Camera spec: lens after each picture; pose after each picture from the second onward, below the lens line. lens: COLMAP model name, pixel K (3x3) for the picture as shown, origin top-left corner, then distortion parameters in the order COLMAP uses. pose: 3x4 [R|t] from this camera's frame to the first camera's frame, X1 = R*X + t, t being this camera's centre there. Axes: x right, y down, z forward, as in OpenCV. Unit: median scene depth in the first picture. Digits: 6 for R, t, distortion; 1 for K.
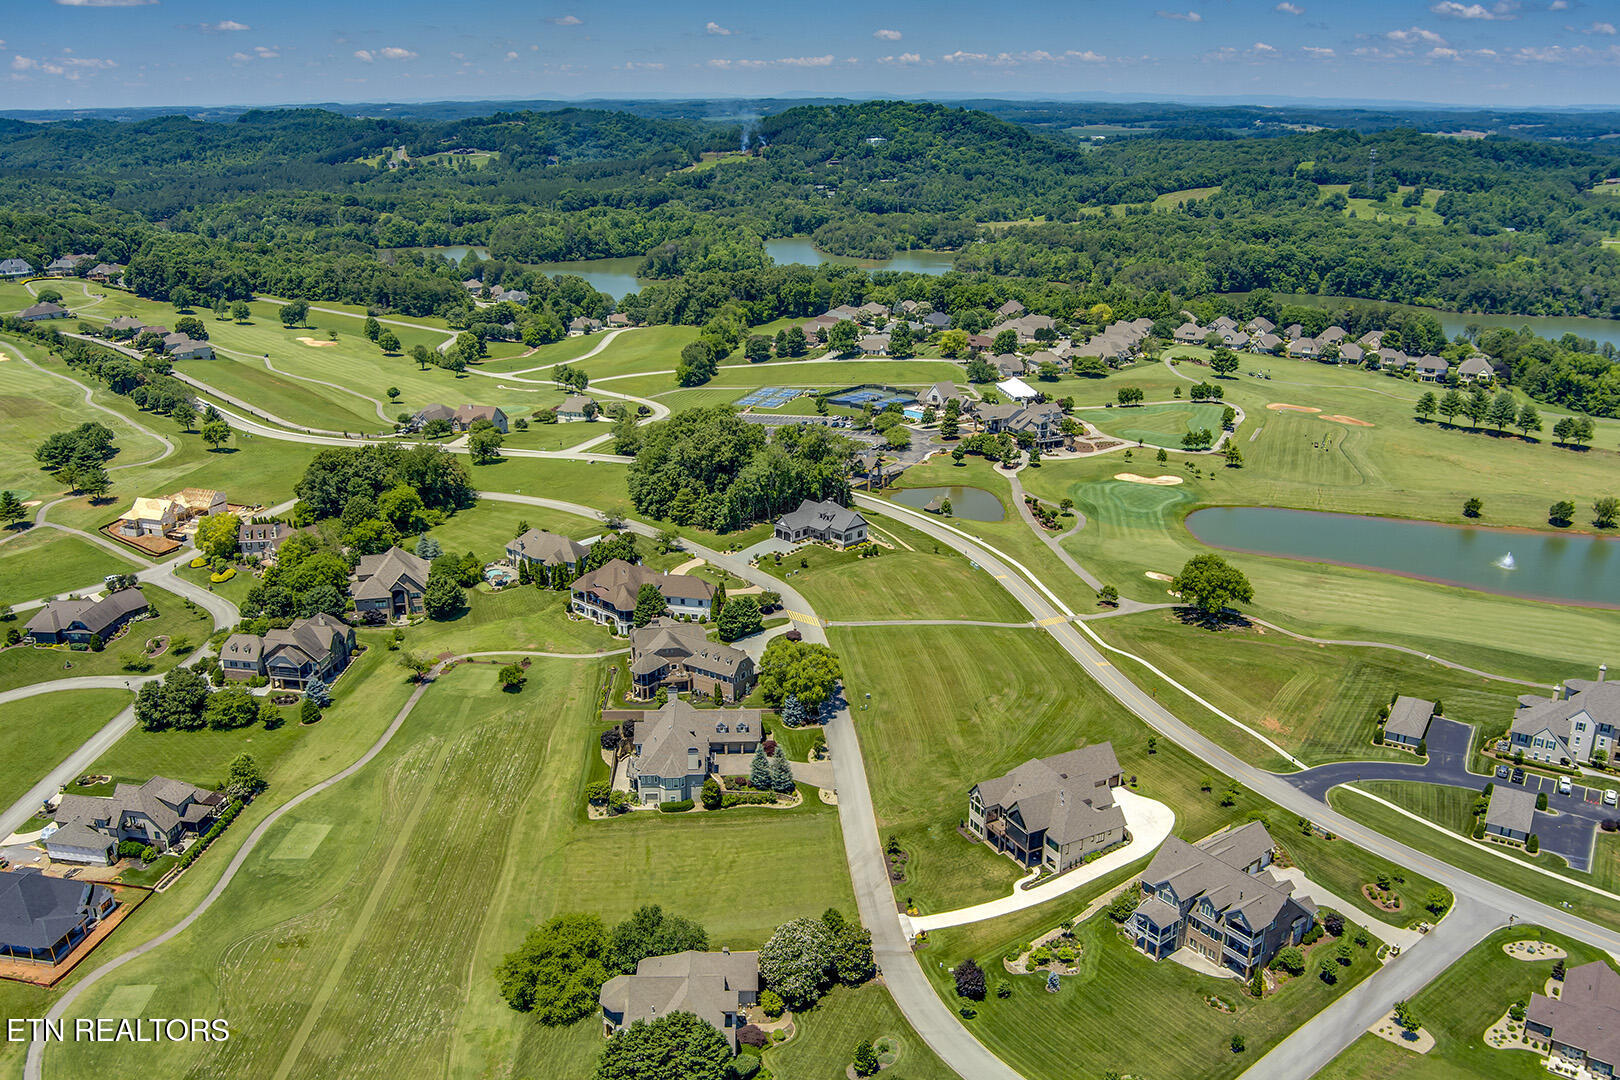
lens RADIAL K [[1353.3, 0, 821.0], [0, 1353.3, 579.1], [0, 0, 1]] dist [-0.074630, 0.019516]
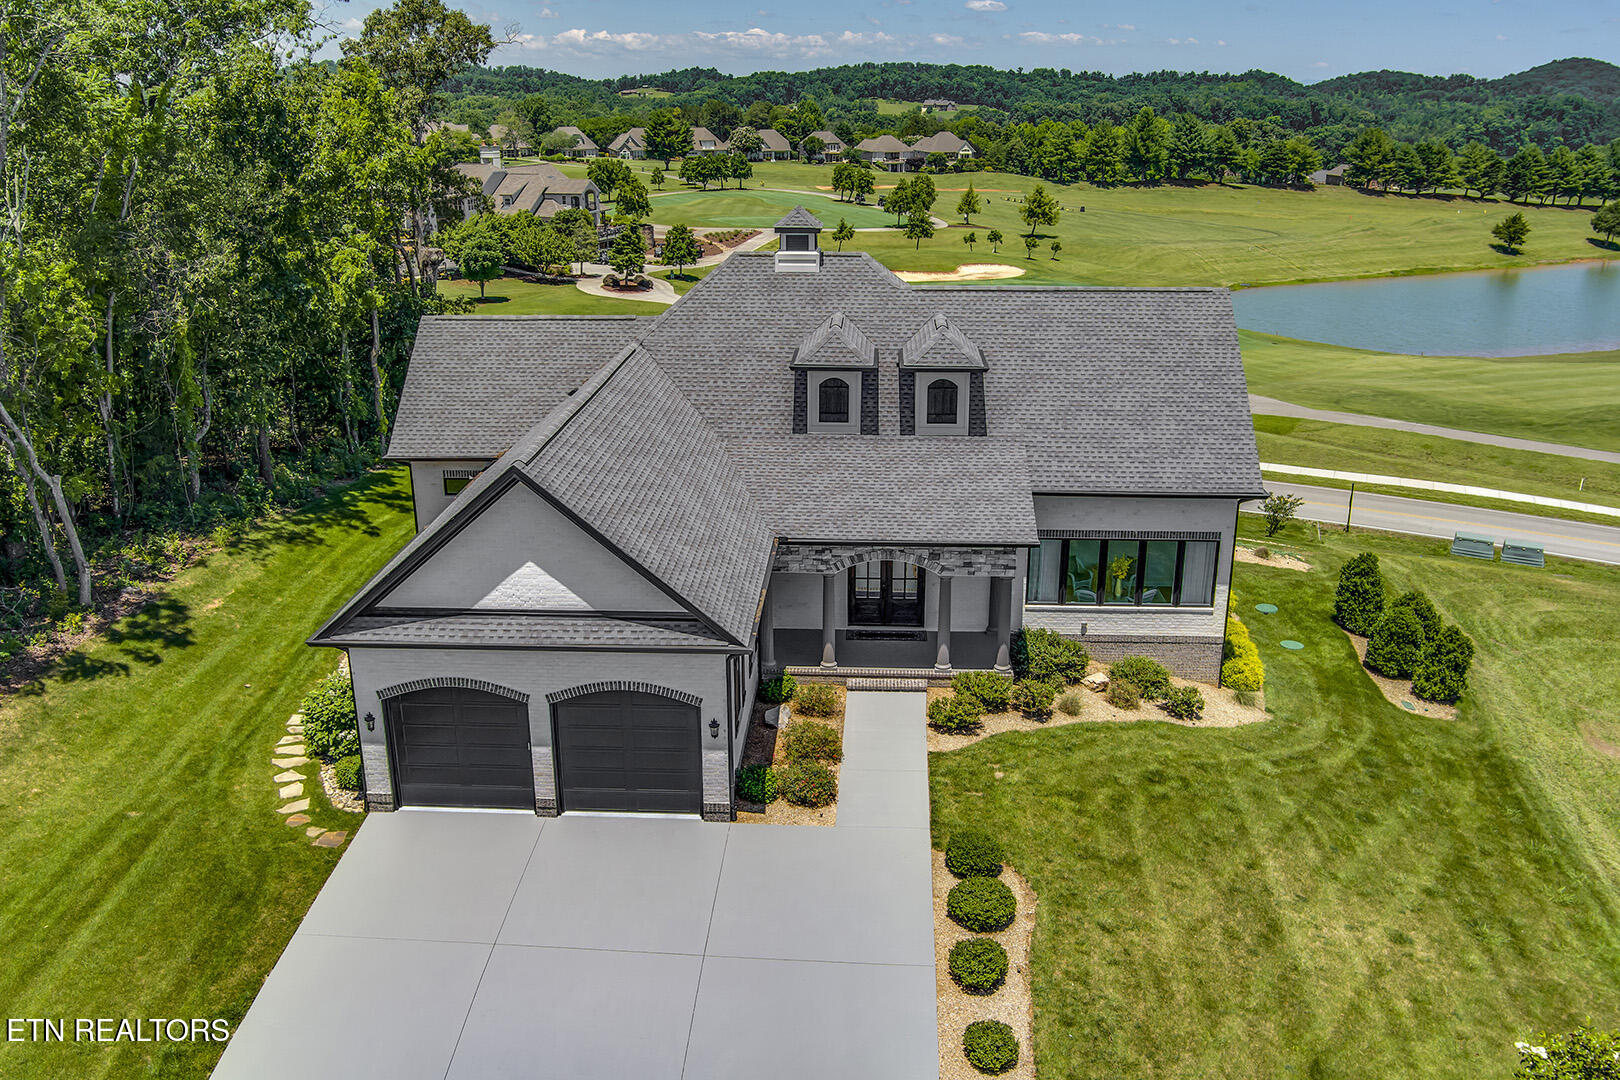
lens RADIAL K [[1321.1, 0, 810.0], [0, 1321.1, 540.0], [0, 0, 1]] dist [-0.082831, 0.053859]
pose [[0.720584, -0.223606, 0.656322, -0.042514], [0.240453, 0.968418, 0.065940, -0.031456], [-0.650339, 0.110300, 0.751594, 0.672639]]
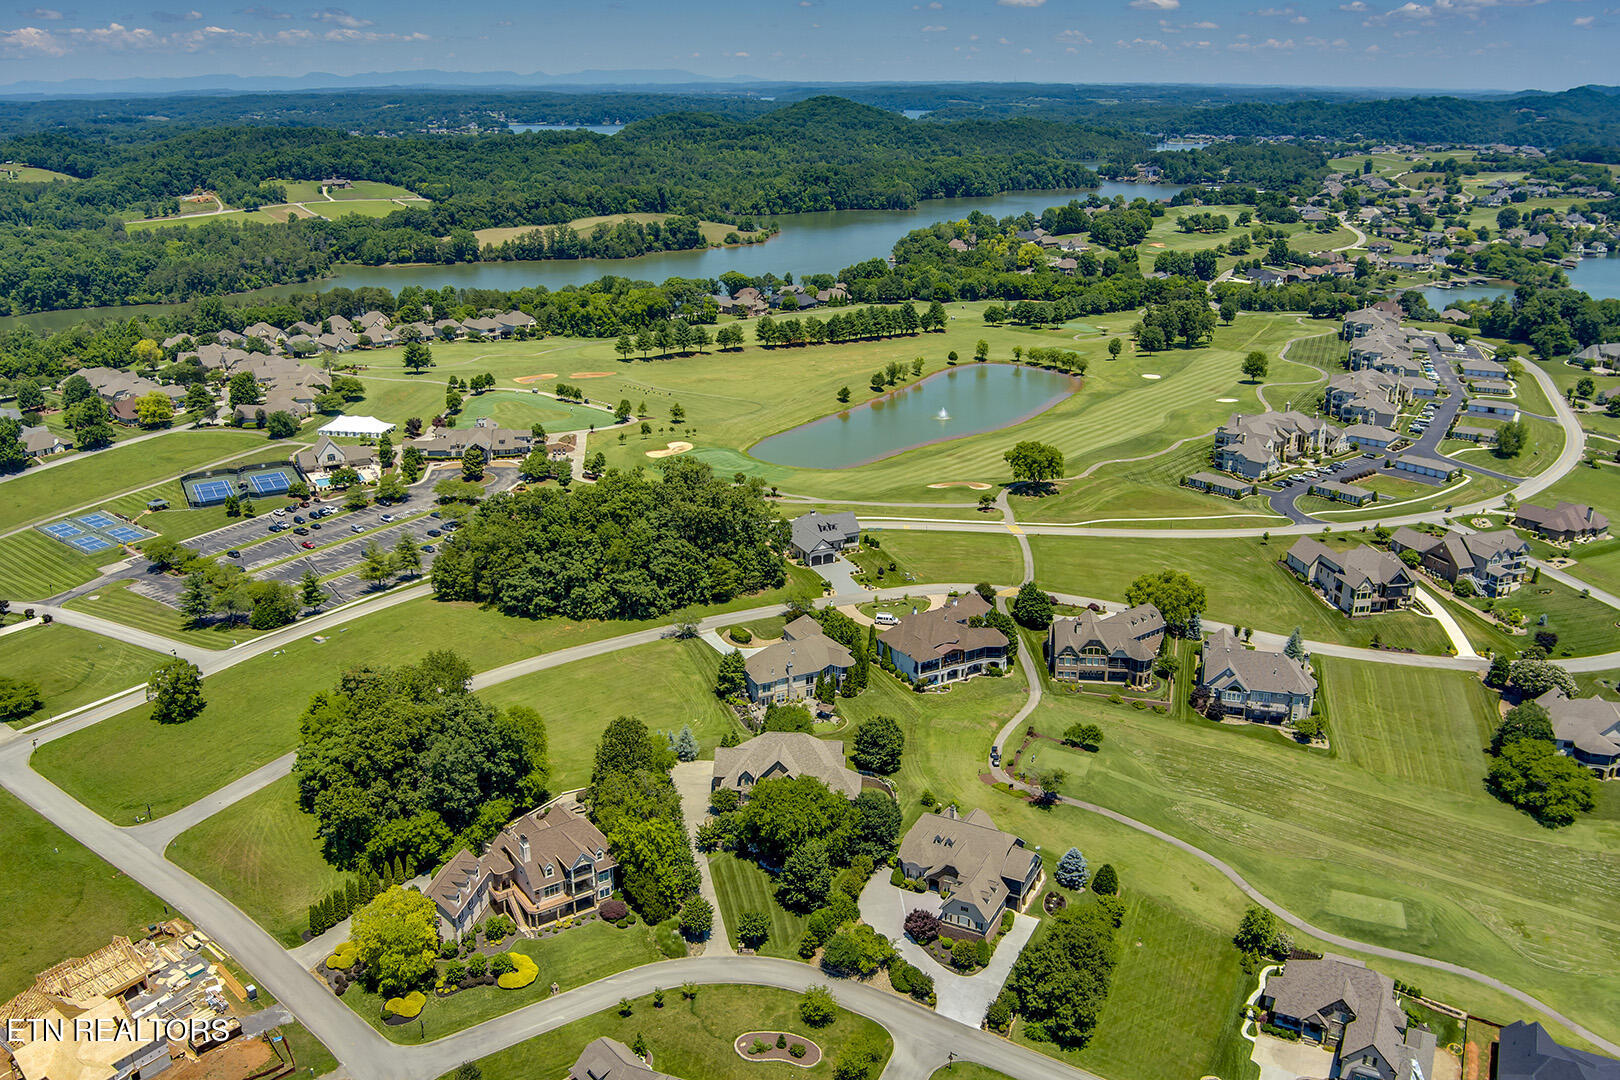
lens RADIAL K [[1353.3, 0, 821.0], [0, 1353.3, 579.1], [0, 0, 1]] dist [-0.074630, 0.019516]
pose [[0.287266, -0.334547, 0.897528, -0.614353], [0.326194, 0.915182, 0.236725, -0.170679], [-0.900597, 0.224765, 0.372028, 0.473895]]
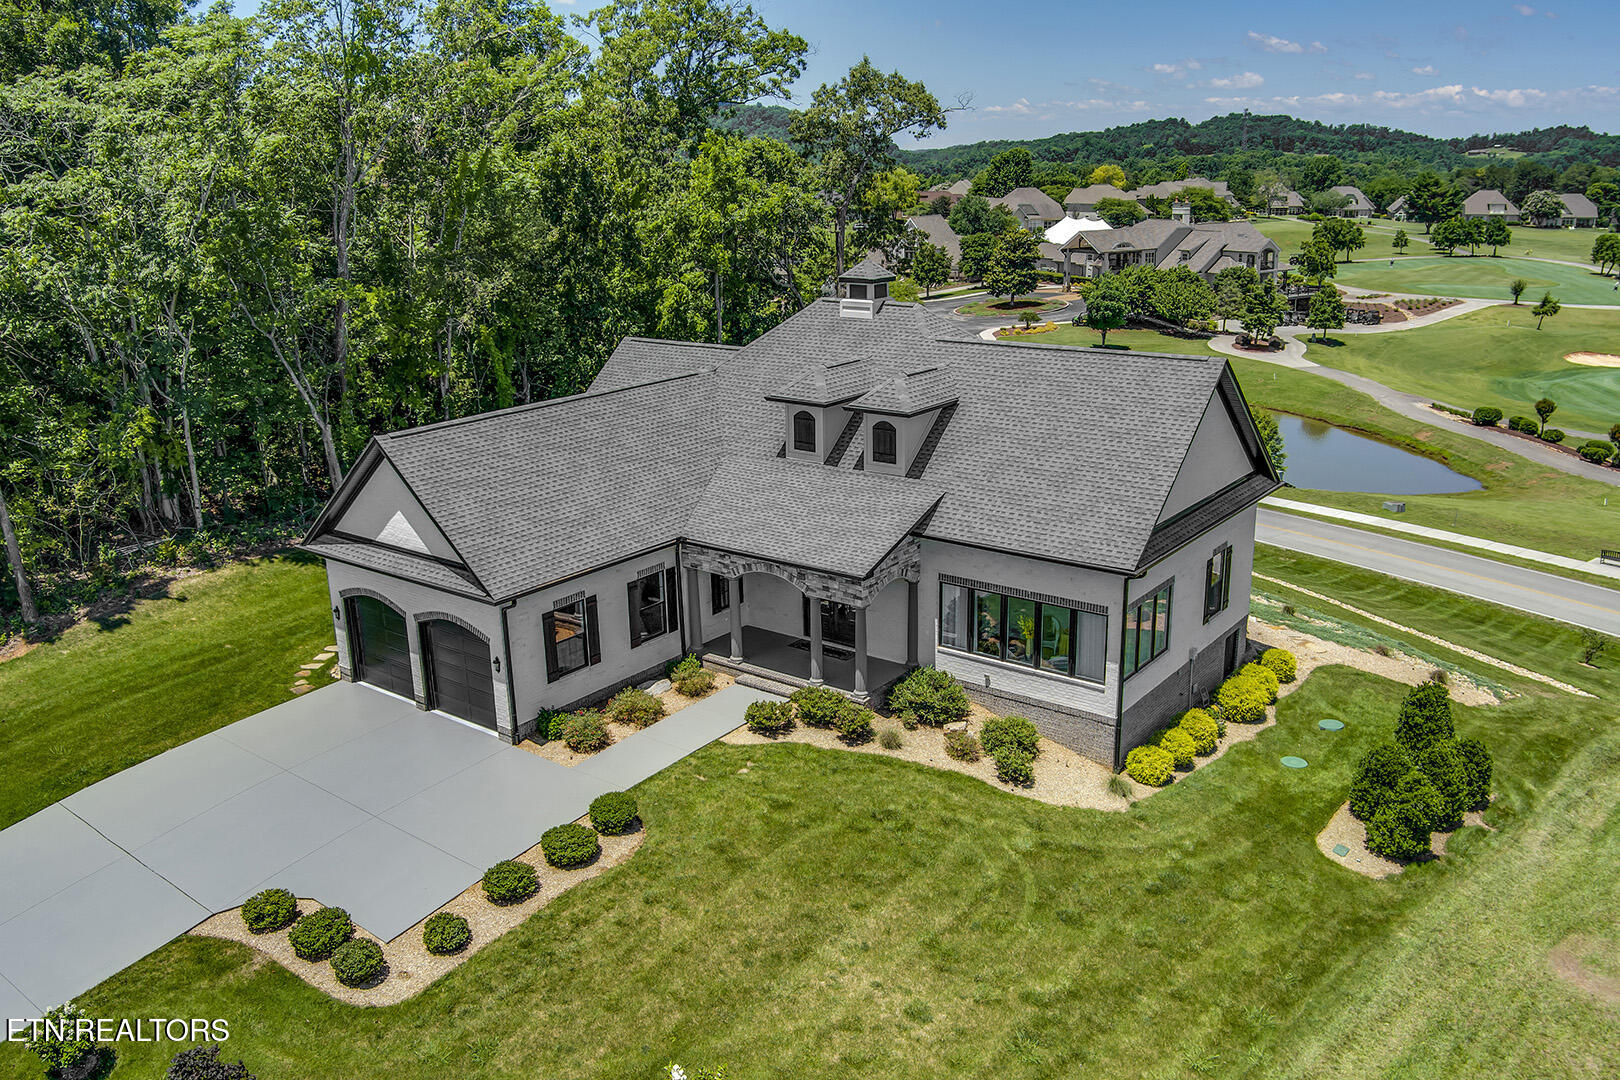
lens RADIAL K [[1302.9, 0, 838.6], [0, 1302.9, 546.9], [0, 0, 1]] dist [-0.084483, 0.040802]
pose [[0.984370, -0.064901, 0.163718, -0.009690], [0.075123, 0.995542, -0.057030, -0.023453], [-0.159287, 0.068438, 0.984857, 0.650850]]
